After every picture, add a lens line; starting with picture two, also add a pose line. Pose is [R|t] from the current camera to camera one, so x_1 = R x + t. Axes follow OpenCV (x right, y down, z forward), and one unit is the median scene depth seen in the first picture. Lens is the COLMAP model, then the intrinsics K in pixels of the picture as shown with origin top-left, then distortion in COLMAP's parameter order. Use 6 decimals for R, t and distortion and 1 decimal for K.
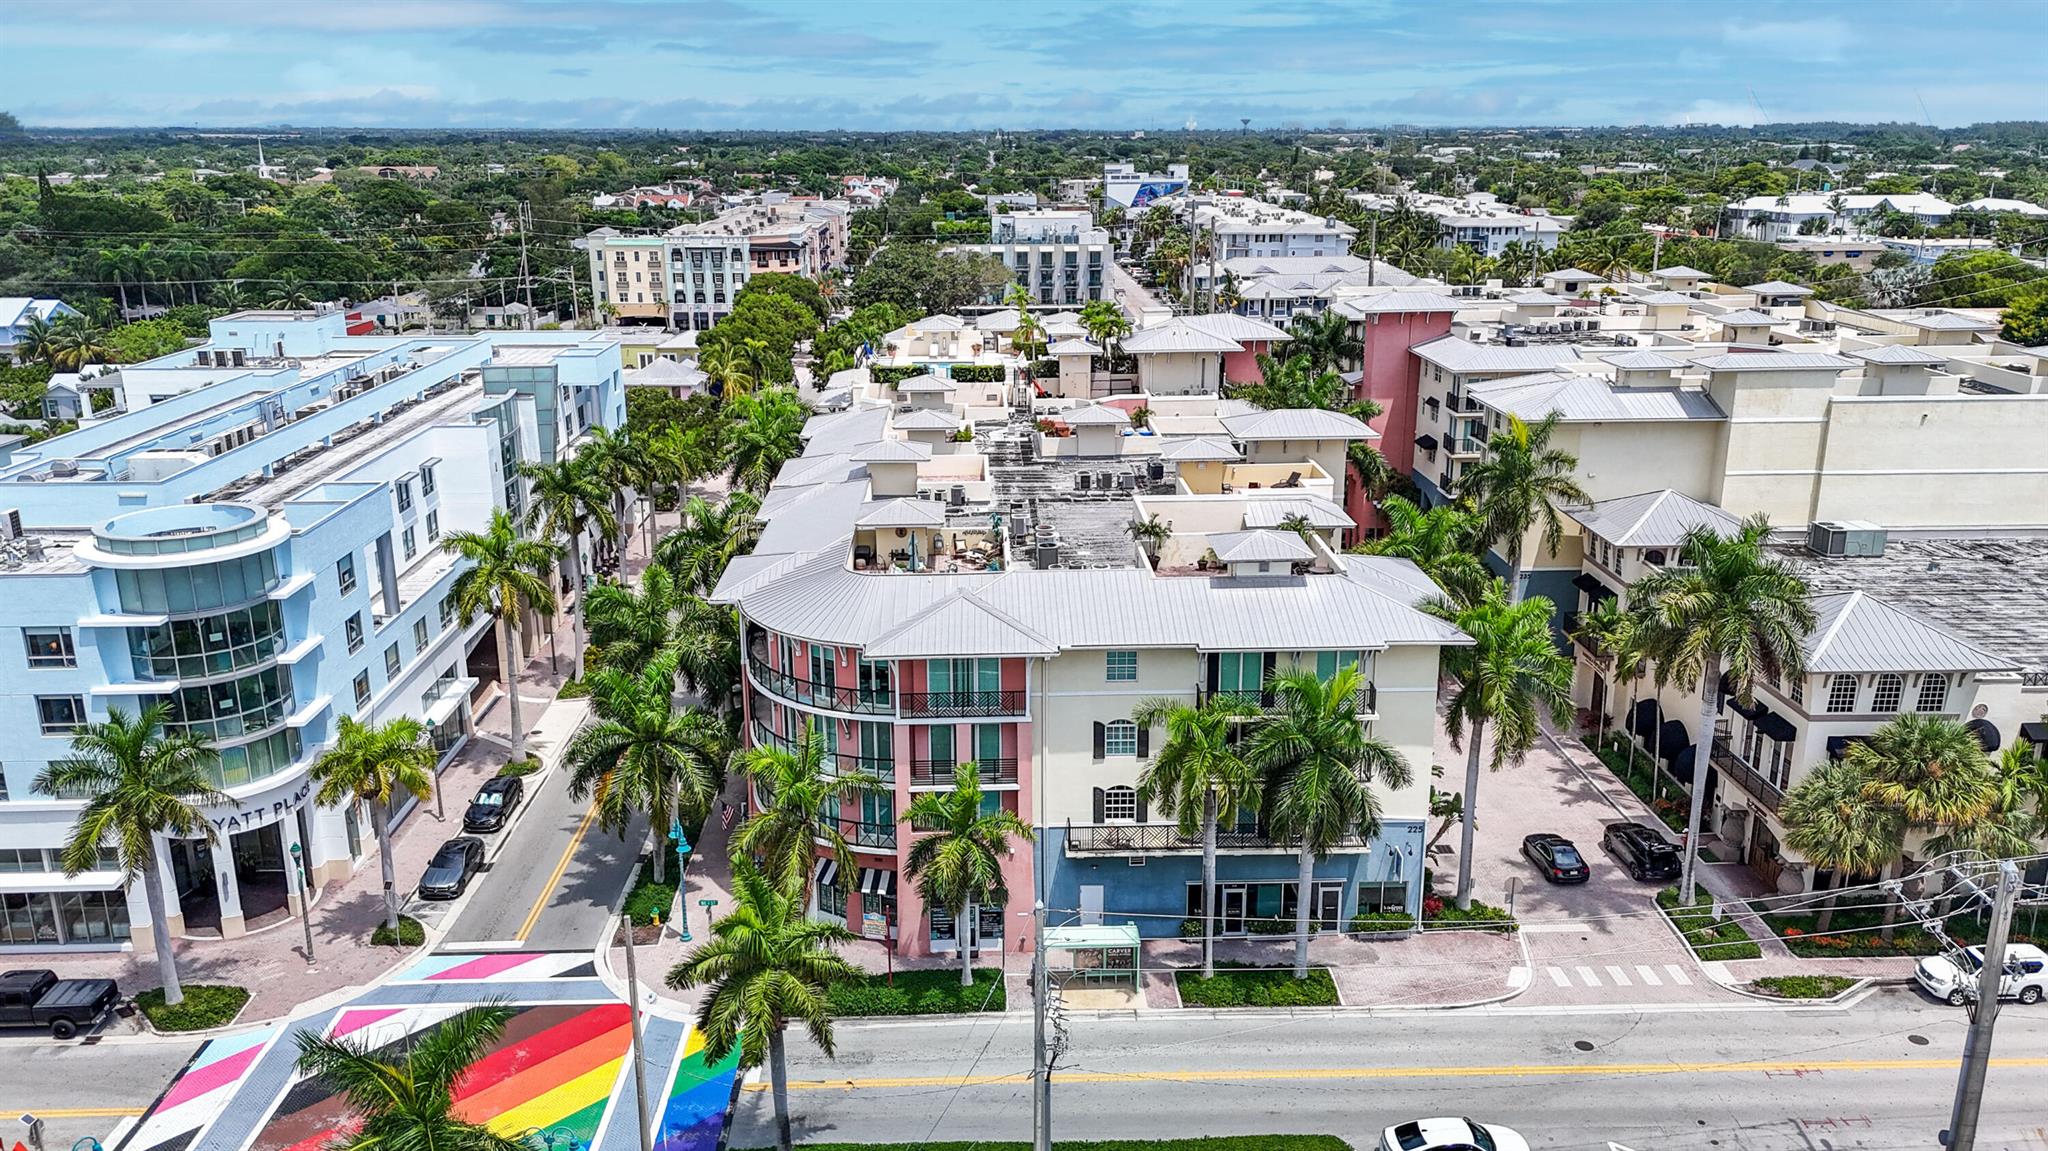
lens RADIAL K [[1543.3, 0, 1030.9], [0, 1543.3, 586.1], [0, 0, 1]] dist [0.152919, -0.214980]
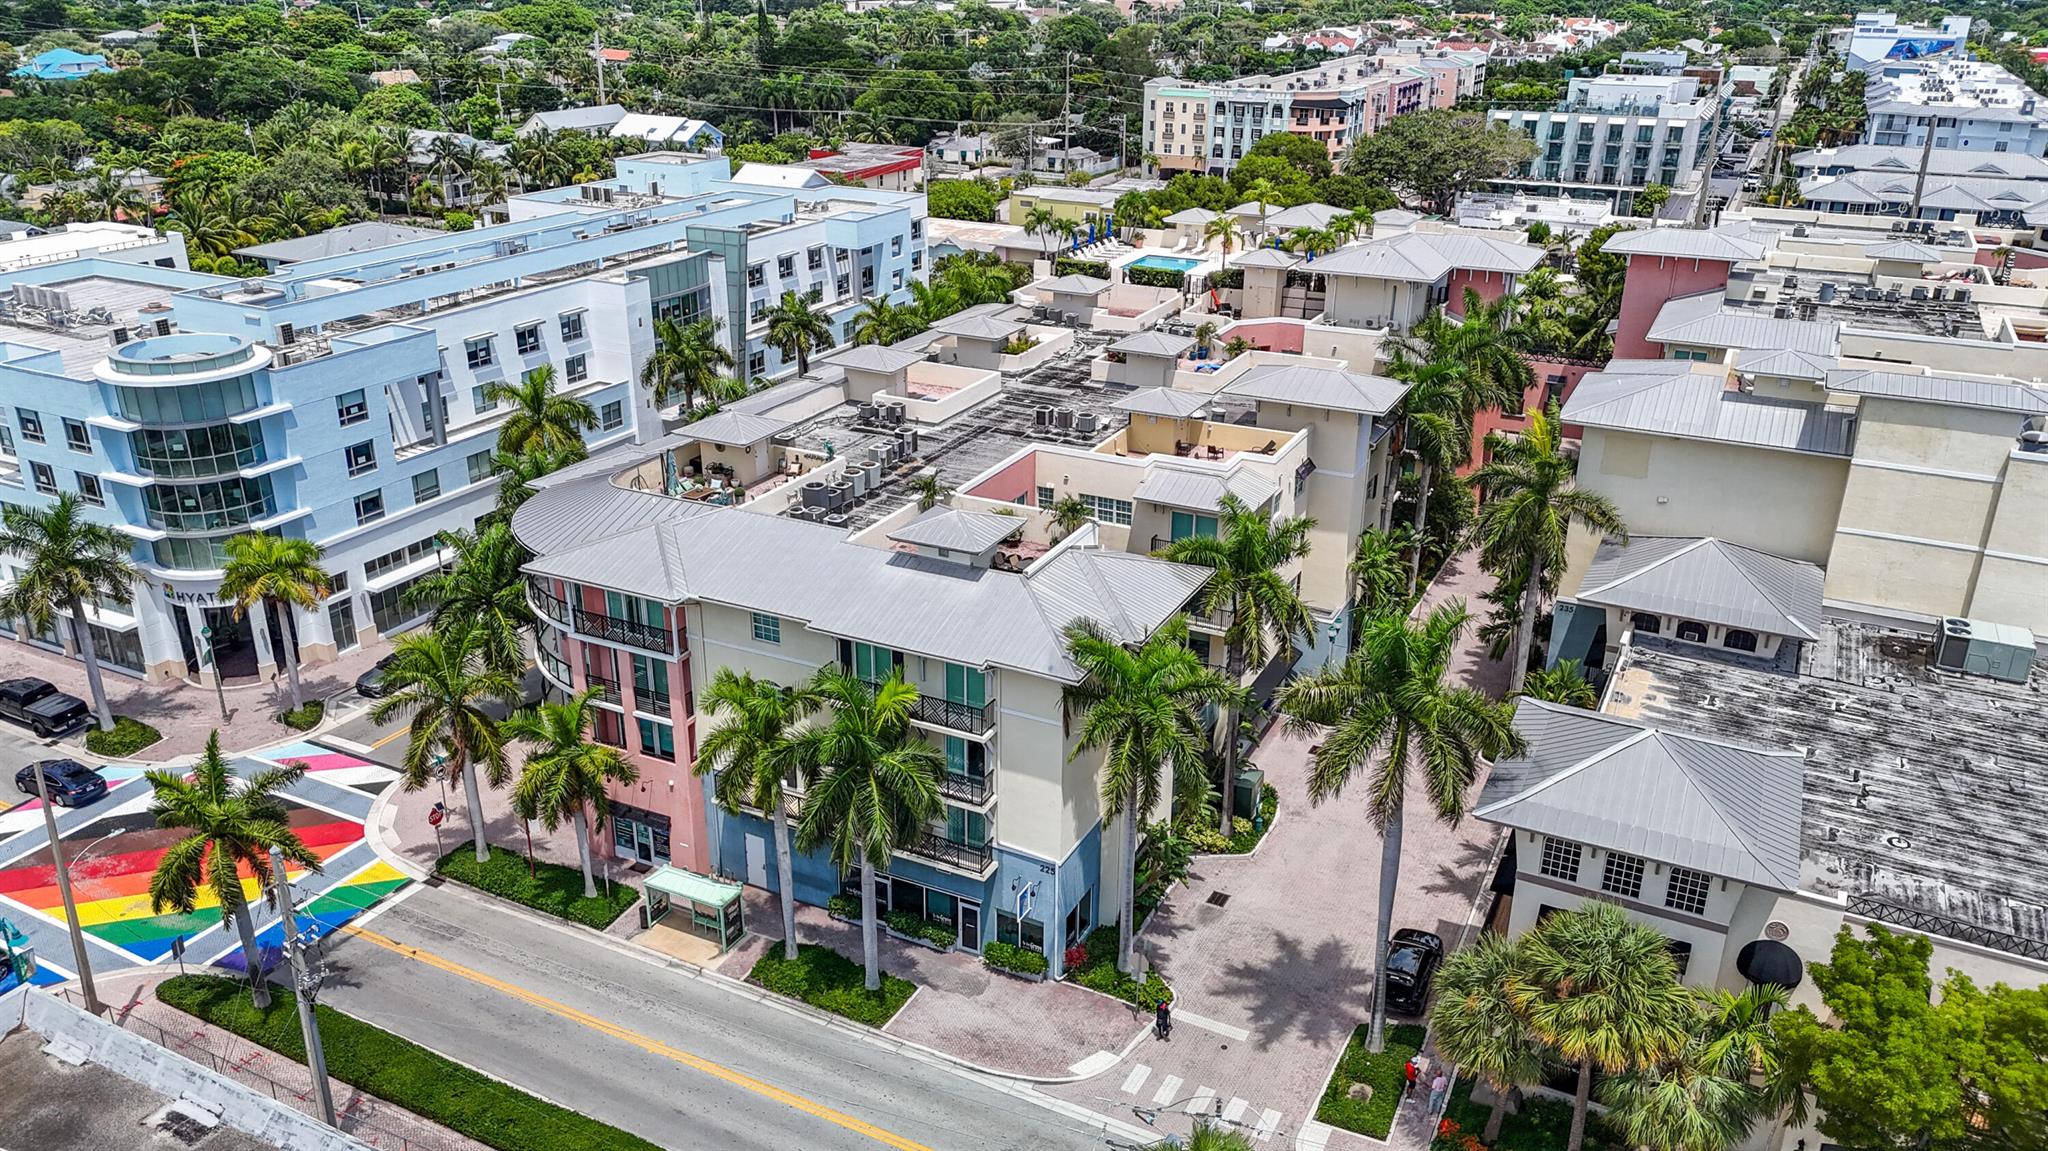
lens RADIAL K [[1527.8, 0, 1024.0], [0, 1527.8, 575.5], [0, 0, 1]] dist [0.081878, -0.076065]
pose [[0.880595, 0.191528, -0.433439, 0.328303], [-0.148637, 0.980159, 0.131135, -0.068791], [0.449955, -0.051052, 0.891591, 0.124153]]
